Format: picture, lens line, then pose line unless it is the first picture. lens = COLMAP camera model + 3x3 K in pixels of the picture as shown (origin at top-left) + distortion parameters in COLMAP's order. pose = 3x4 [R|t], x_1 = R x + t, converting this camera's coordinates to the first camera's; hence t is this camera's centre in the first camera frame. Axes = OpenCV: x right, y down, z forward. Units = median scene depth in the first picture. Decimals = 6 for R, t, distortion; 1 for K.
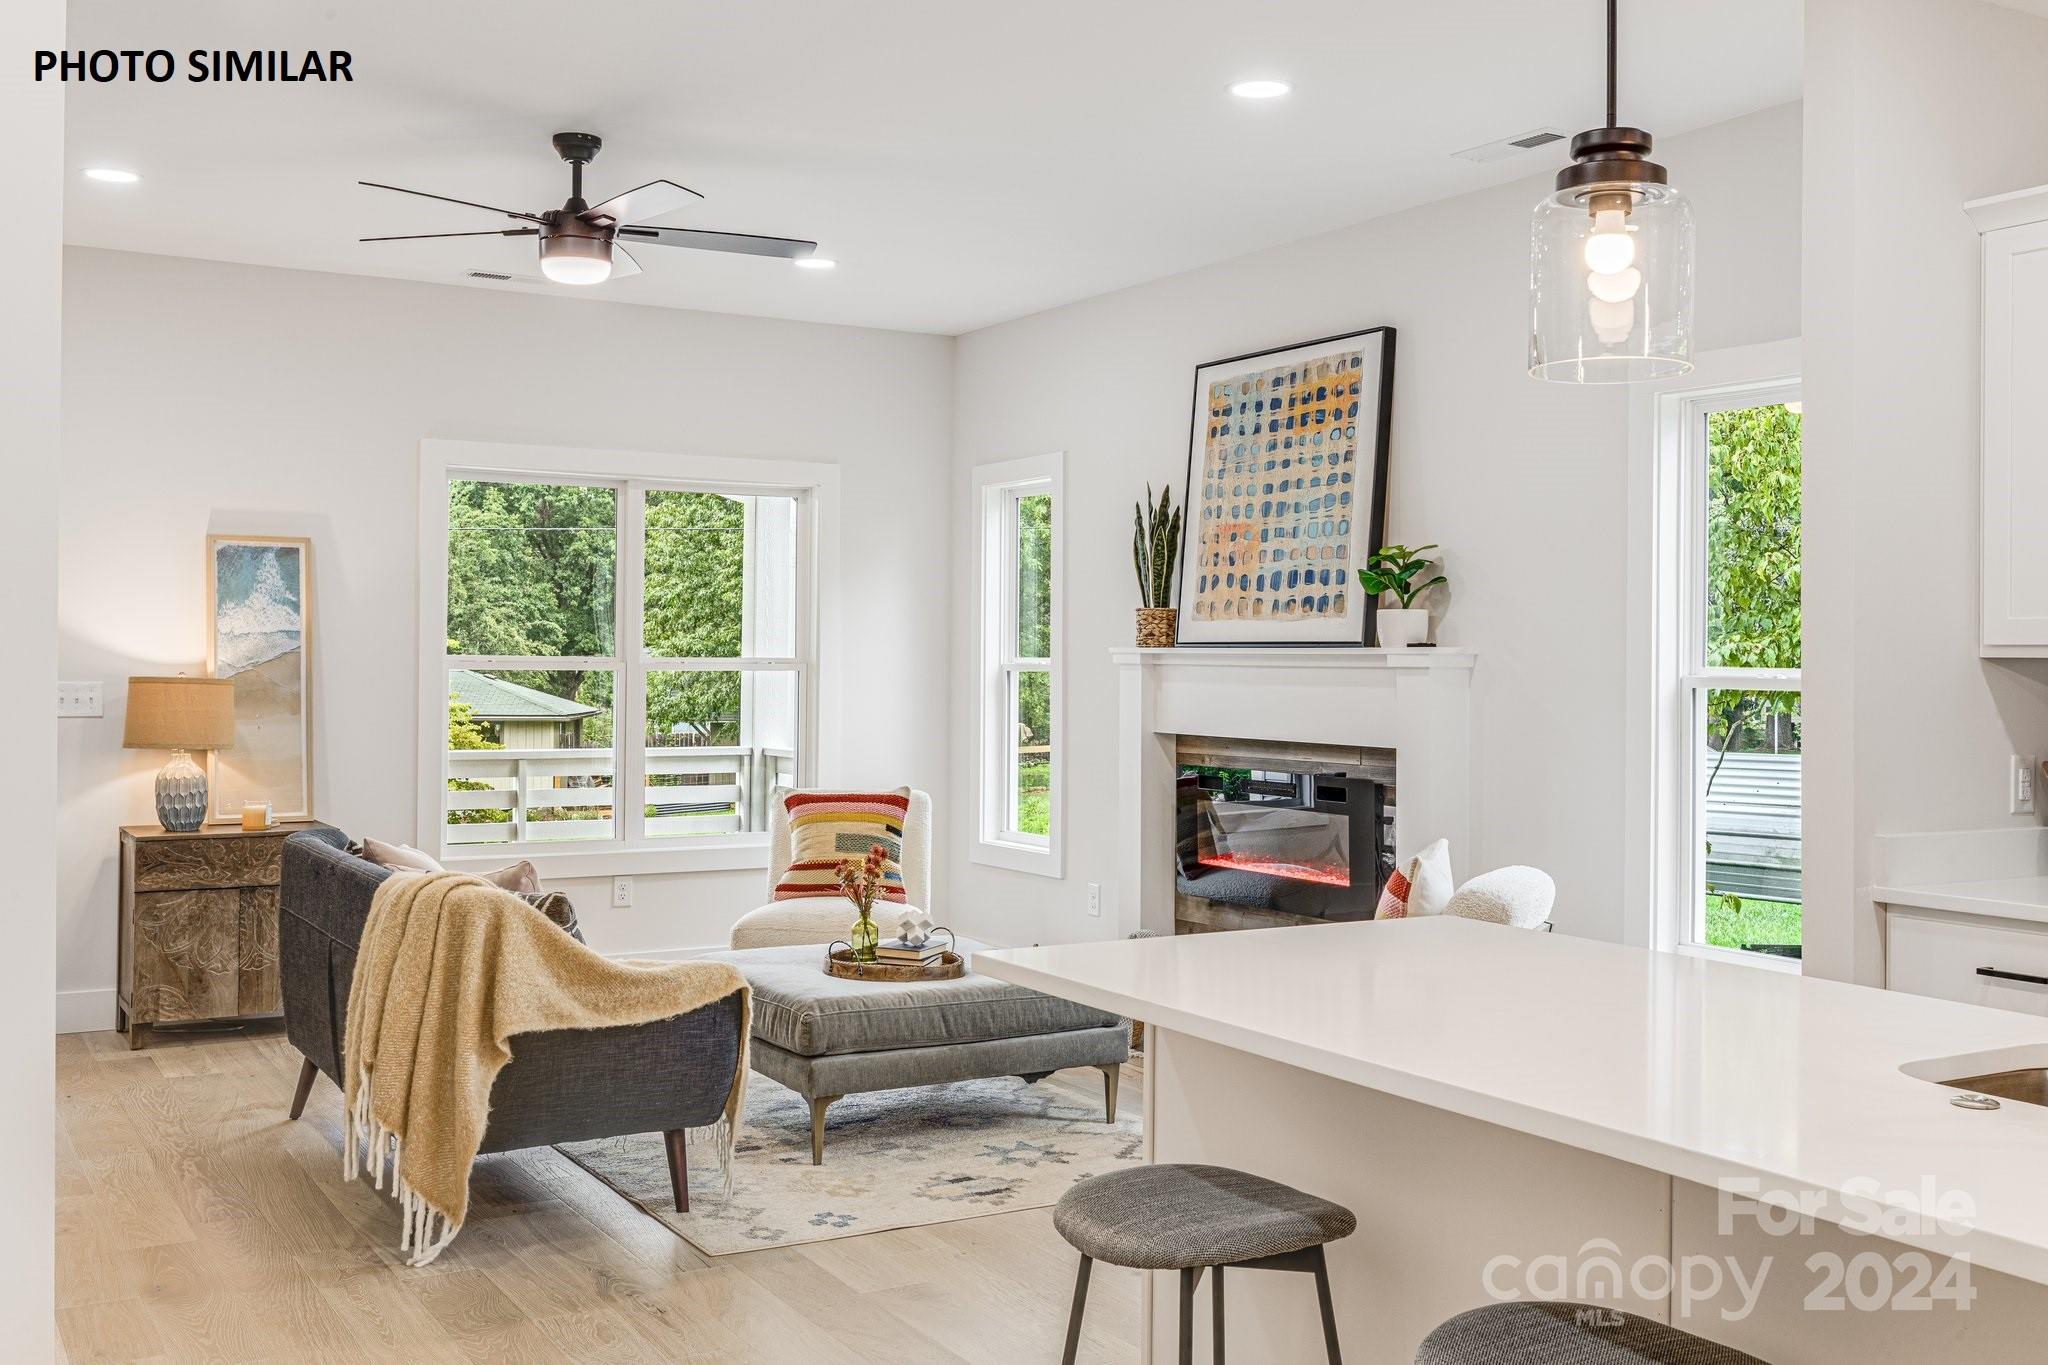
lens RADIAL K [[1958.0, 0, 1022.0], [0, 1958.0, 638.0], [0, 0, 1]] dist [-0.003061, 0.005915]
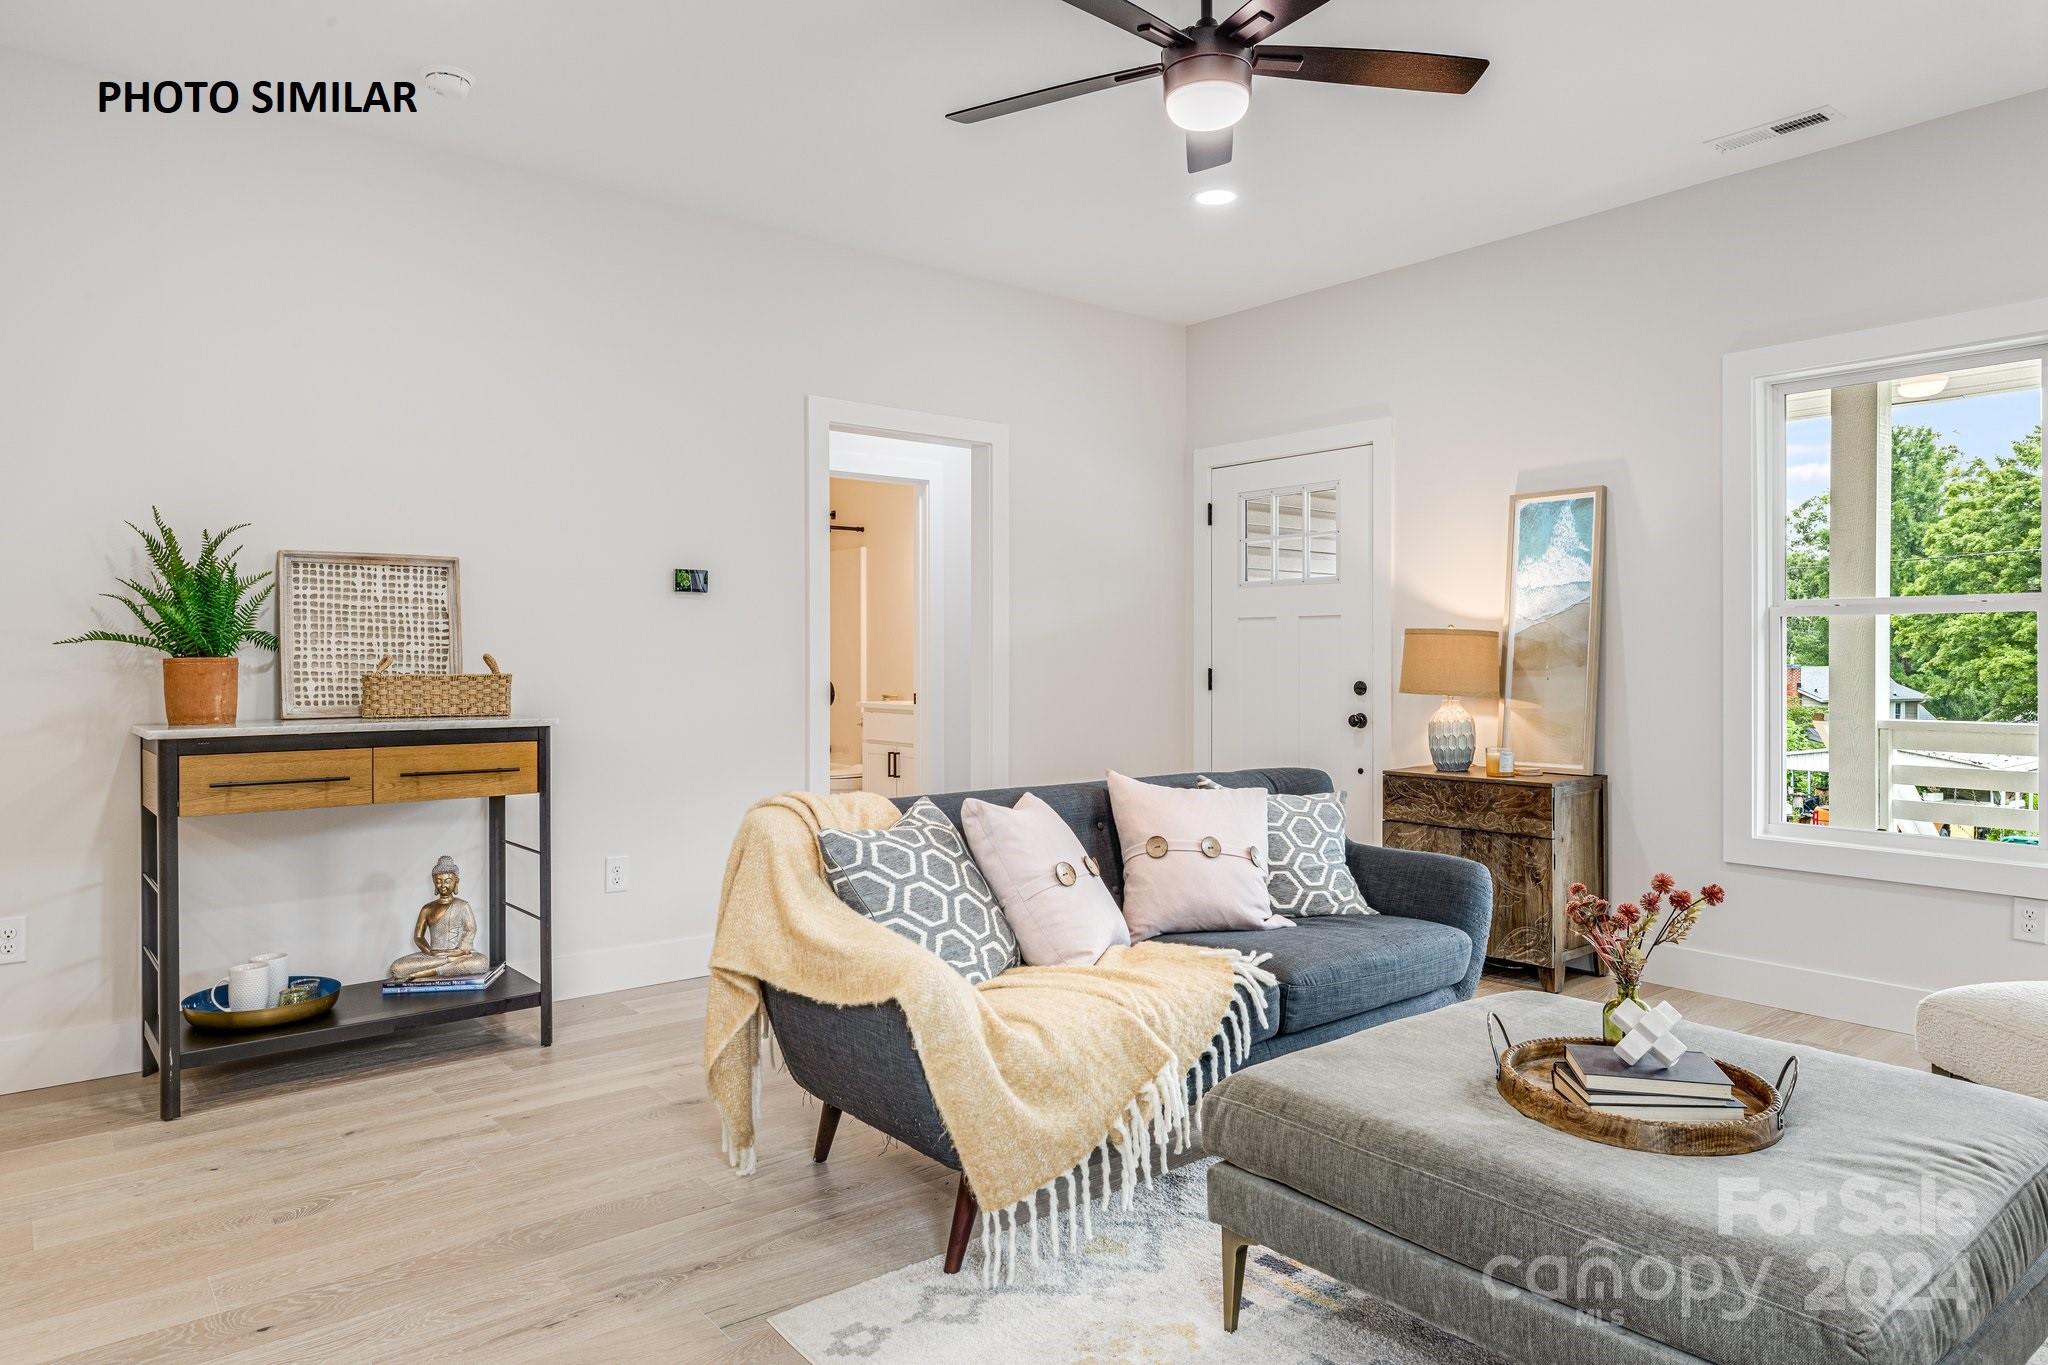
lens RADIAL K [[1257.1, 0, 1024.8], [0, 1257.1, 659.2], [0, 0, 1]] dist [-0.000835, 0.000607]
pose [[0.148327, -0.007514, -0.988910, 0.228479], [0.012239, 0.999908, -0.005762, 0.038210], [0.988863, -0.011249, 0.148405, 0.672852]]
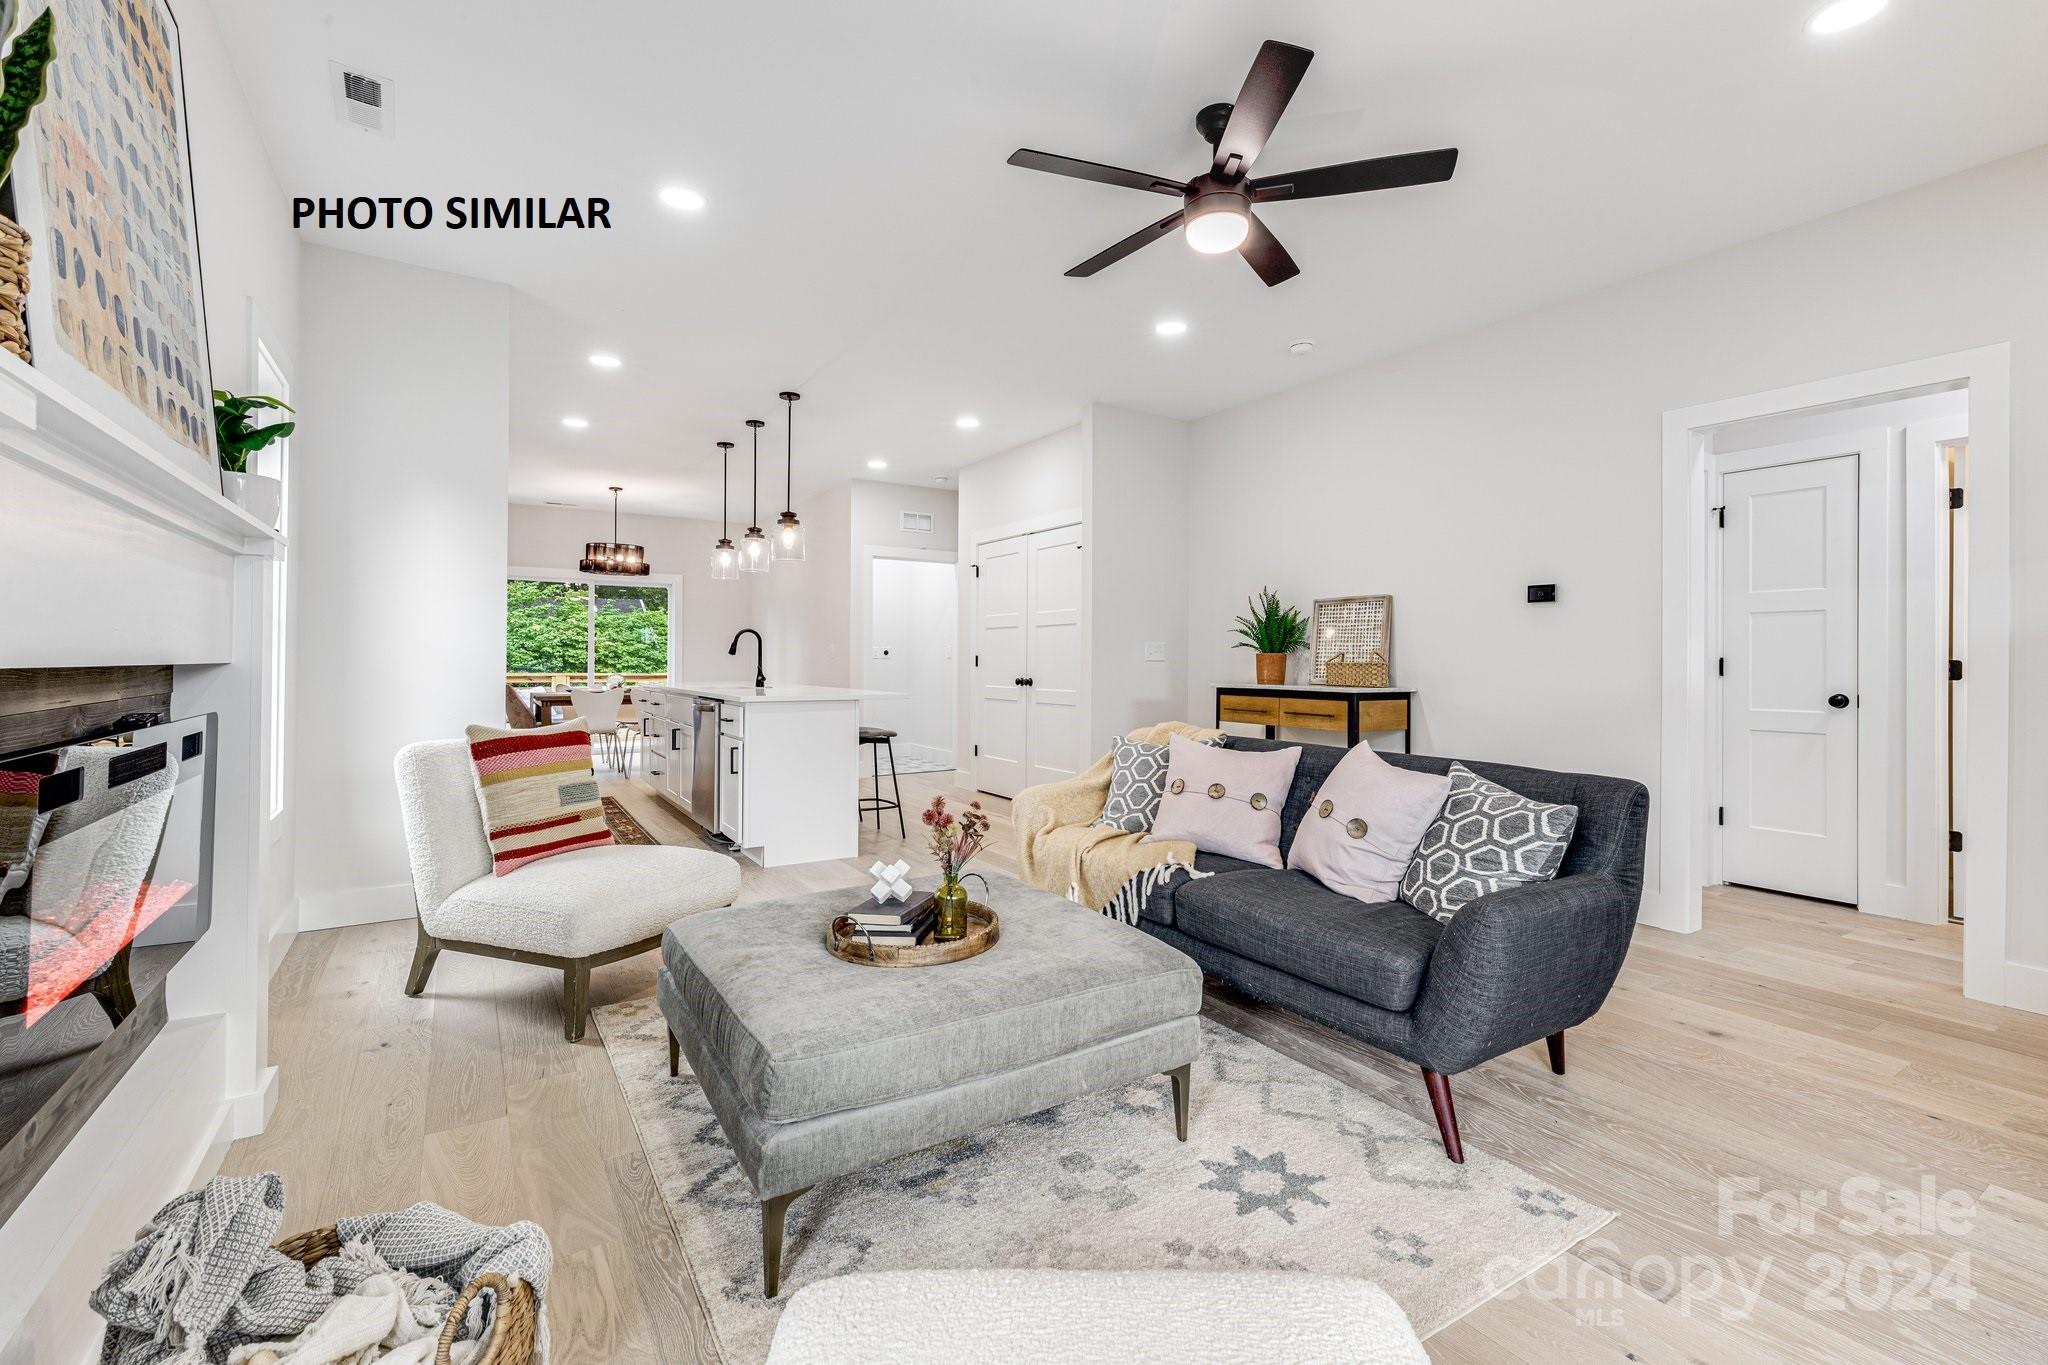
lens RADIAL K [[895.1, 0, 1030.0], [0, 895.1, 659.0], [0, 0, 1]] dist [-0.002801, 0.000467]
pose [[-0.999384, -0.016062, -0.031198, -0.088856], [-0.015615, 0.999773, -0.014525, 0.050217], [0.031425, -0.014028, -0.999408, 1.198725]]
